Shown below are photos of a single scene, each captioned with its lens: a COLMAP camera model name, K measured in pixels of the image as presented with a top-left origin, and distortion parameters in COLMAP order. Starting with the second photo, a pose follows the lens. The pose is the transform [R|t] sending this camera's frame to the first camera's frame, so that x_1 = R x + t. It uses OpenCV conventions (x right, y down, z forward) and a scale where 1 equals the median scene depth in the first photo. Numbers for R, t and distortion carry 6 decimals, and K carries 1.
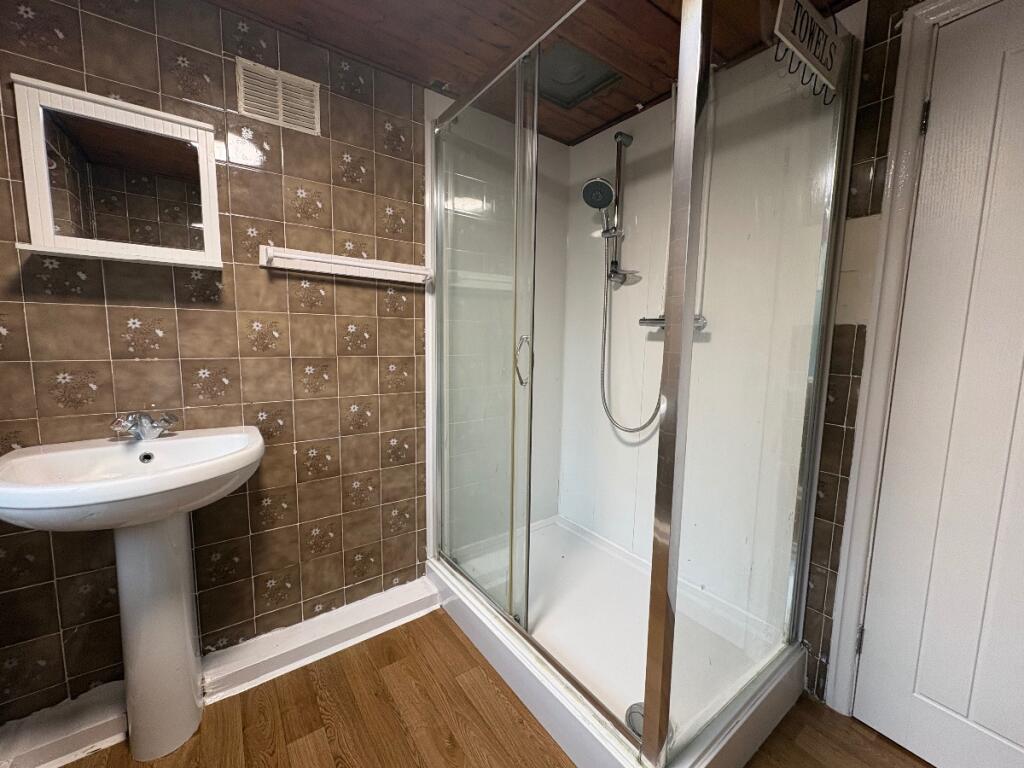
lens RADIAL K [[408.0, 0, 510.5], [0, 408.0, 382.8], [0, 0, 1]] dist [0.001431, -0.000157]
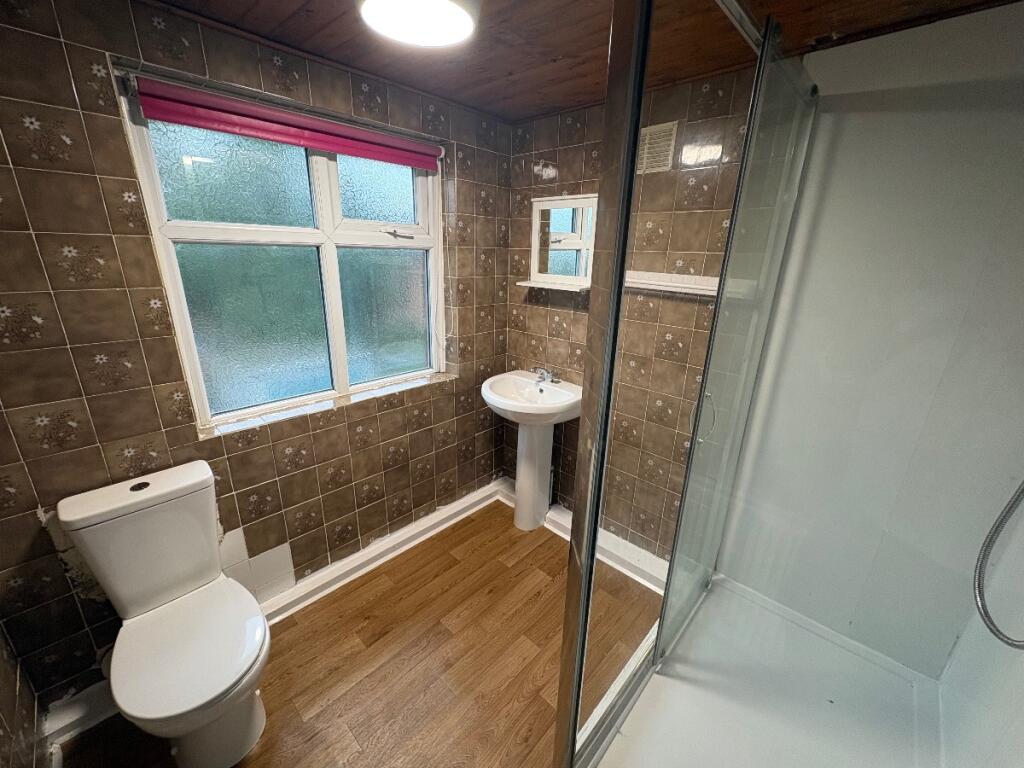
lens RADIAL K [[408.0, 0, 510.6], [0, 408.0, 383.0], [0, 0, 1]] dist [0.001431, -0.000157]
pose [[0.176297, 0.294282, -0.939317, 0.675002], [-0.133283, 0.952612, 0.273432, -0.275114], [0.975272, 0.076990, 0.207166, 0.353347]]
